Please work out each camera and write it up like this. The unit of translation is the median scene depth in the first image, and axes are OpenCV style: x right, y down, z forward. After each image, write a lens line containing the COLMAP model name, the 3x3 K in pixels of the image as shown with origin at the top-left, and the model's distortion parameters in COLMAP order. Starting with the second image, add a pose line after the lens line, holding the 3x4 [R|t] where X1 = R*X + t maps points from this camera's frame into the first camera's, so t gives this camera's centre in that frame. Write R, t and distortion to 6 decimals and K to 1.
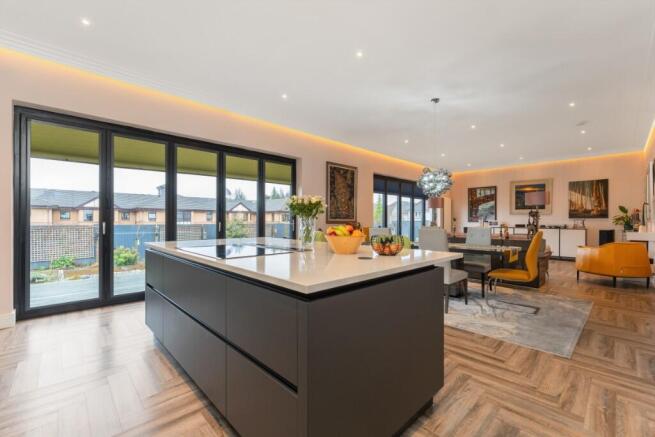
lens RADIAL K [[281.6, 0, 328.2], [0, 281.6, 218.9], [0, 0, 1]] dist [0.000614, -0.000211]
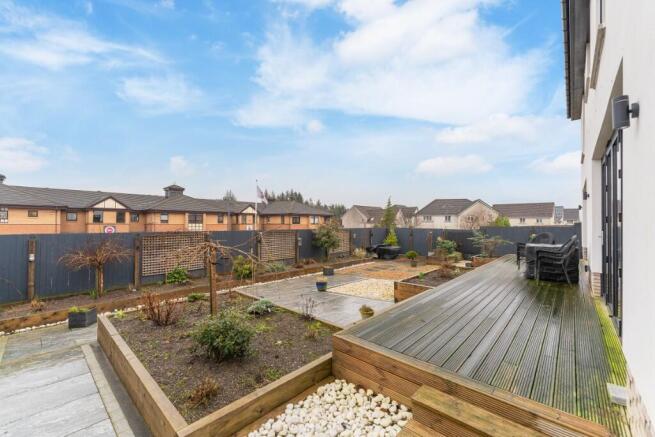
lens RADIAL K [[269.9, 0, 327.3], [0, 269.9, 219.6], [0, 0, 1]] dist [0.011908, 0.000048]
pose [[0.997425, 0.006763, 0.071397, -0.137347], [-0.006304, 0.999958, -0.006655, -0.002099], [-0.071439, 0.006188, 0.997426, 0.040926]]
